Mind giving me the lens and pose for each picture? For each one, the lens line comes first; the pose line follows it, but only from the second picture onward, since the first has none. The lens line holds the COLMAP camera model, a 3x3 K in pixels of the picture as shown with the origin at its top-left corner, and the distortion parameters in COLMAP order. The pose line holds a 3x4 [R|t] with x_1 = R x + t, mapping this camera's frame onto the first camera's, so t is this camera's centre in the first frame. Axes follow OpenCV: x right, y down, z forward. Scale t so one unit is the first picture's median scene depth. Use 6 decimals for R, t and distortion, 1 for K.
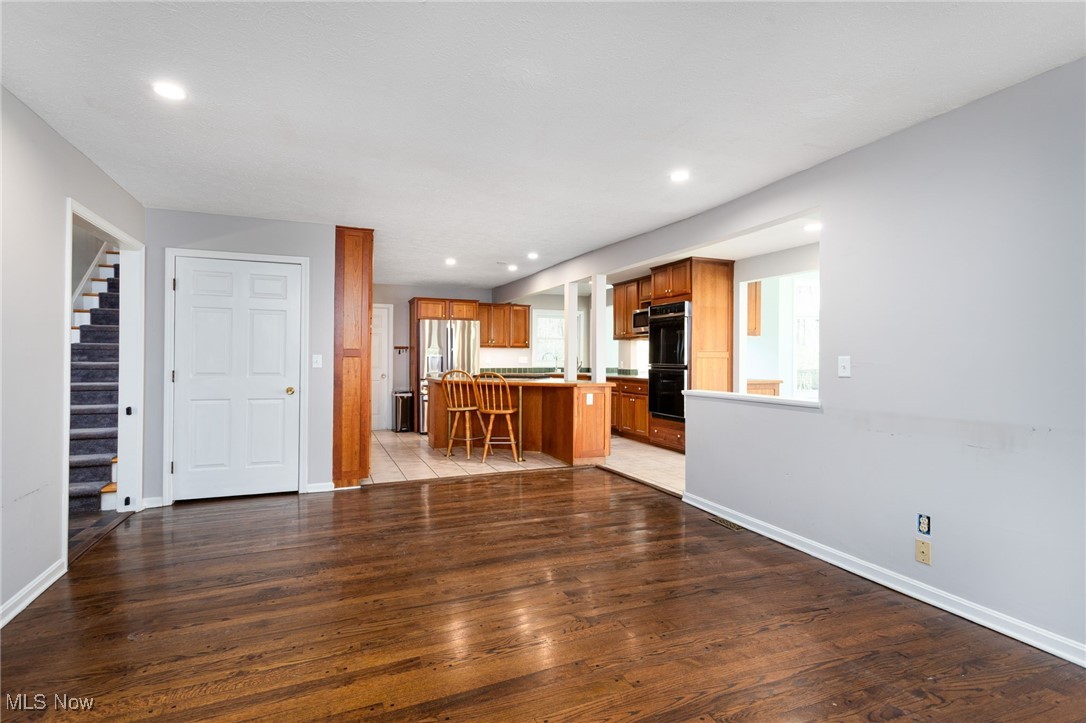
lens RADIAL K [[529.3, 0, 541.4], [0, 529.3, 360.7], [0, 0, 1]] dist [0.002516, 0.000418]
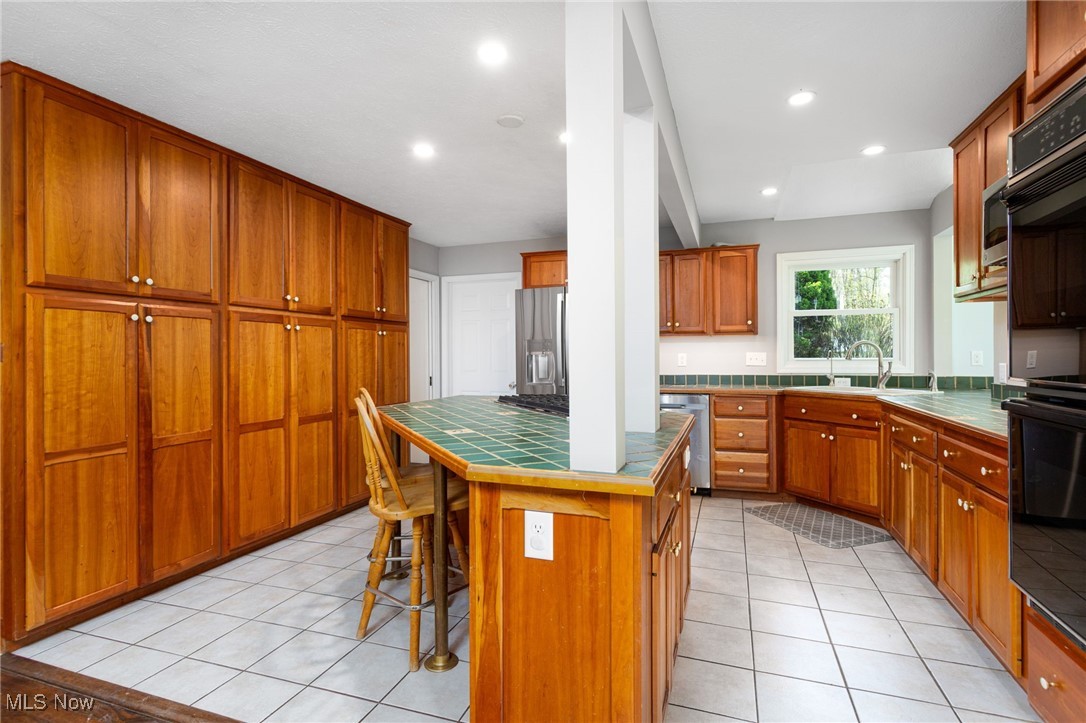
lens RADIAL K [[529.3, 0, 546.1], [0, 529.3, 358.8], [0, 0, 1]] dist [0.002516, 0.000418]
pose [[0.739830, -0.004770, -0.672777, 0.229164], [0.009206, 0.999953, 0.003034, -0.007091], [0.672731, -0.008438, 0.739839, 0.741620]]
